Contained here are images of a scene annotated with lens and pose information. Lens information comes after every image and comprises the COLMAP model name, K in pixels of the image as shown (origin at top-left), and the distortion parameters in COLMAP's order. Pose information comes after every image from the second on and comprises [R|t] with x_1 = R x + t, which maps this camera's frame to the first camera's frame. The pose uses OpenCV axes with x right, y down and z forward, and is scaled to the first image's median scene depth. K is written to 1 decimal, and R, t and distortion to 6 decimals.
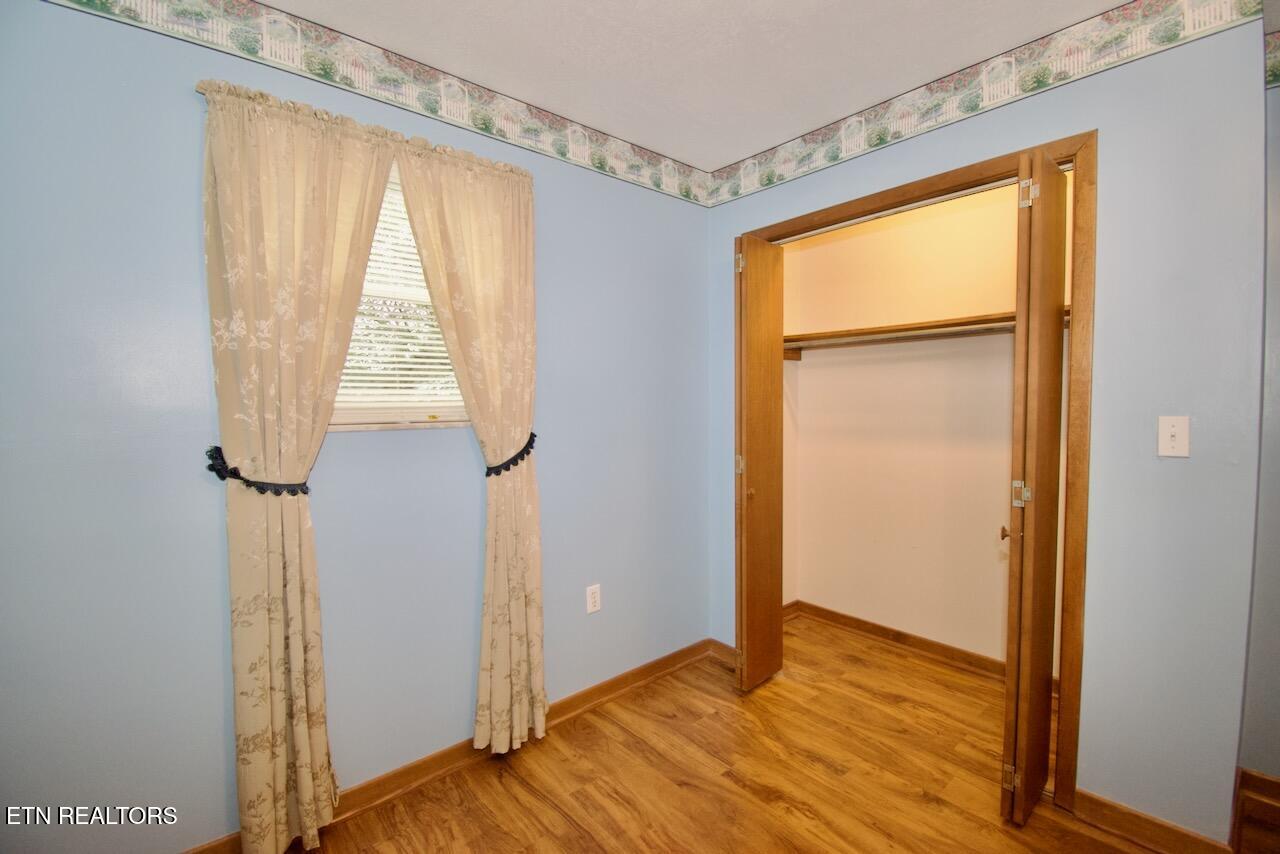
lens RADIAL K [[561.5, 0, 642.8], [0, 561.5, 425.6], [0, 0, 1]] dist [0.022771, -0.027040]
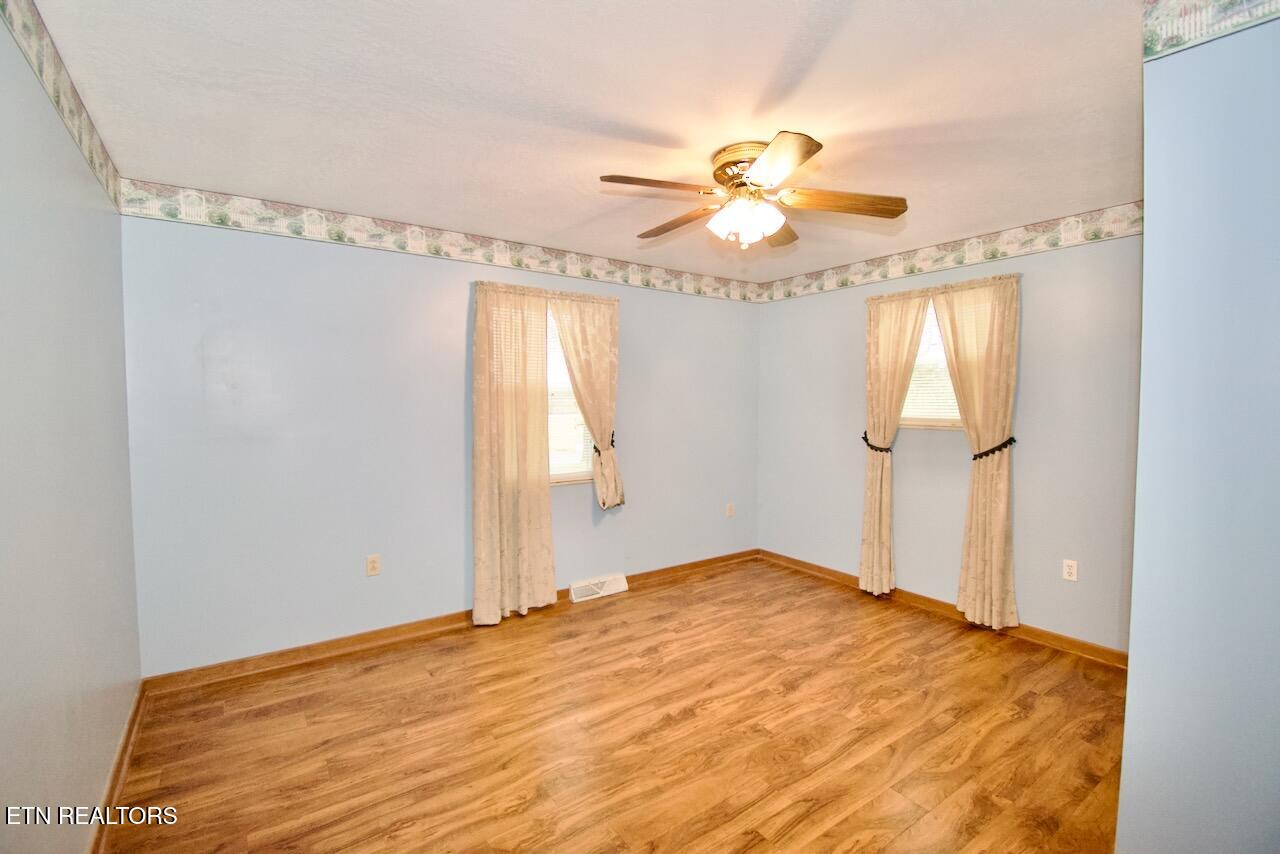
lens RADIAL K [[561.5, 0, 642.8], [0, 561.5, 425.6], [0, 0, 1]] dist [0.022771, -0.027040]
pose [[-0.104406, 0.051532, -0.993199, 1.657475], [-0.042401, 0.997518, 0.056214, -0.076593], [0.993630, 0.047981, -0.101962, 0.165266]]
